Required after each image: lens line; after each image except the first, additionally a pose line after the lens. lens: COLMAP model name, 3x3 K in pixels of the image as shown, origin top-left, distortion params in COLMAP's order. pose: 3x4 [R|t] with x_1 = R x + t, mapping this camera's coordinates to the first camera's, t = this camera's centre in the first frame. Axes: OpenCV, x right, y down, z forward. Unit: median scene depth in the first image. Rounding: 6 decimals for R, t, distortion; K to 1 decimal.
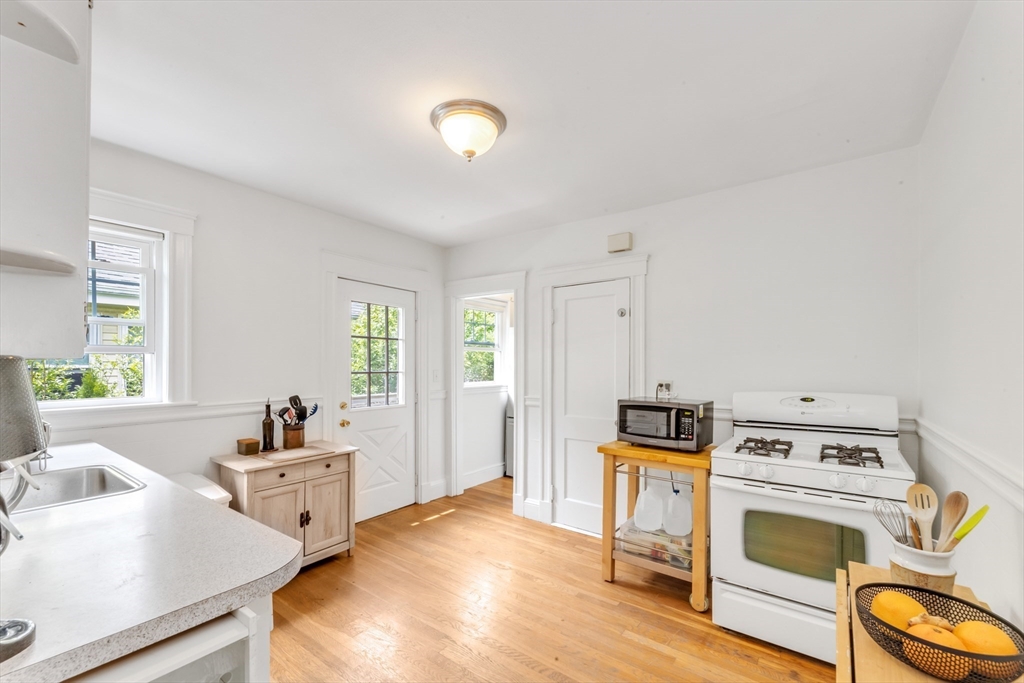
lens RADIAL K [[414.5, 0, 512.2], [0, 414.5, 361.7], [0, 0, 1]] dist [-0.000803, 0.000063]
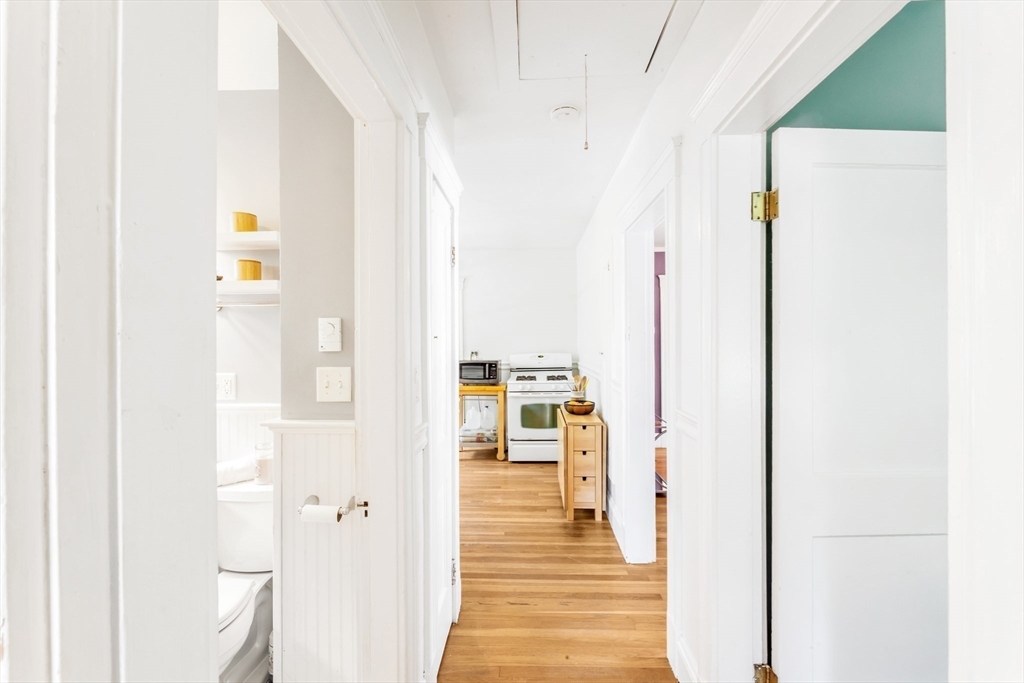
lens RADIAL K [[422.2, 0, 504.9], [0, 422.2, 340.1], [0, 0, 1]] dist [-0.000415, -0.000158]
pose [[0.827675, -0.007231, 0.561161, -0.677807], [0.007009, 0.999972, 0.002546, -0.002349], [-0.561164, 0.001826, 0.827703, -0.720654]]
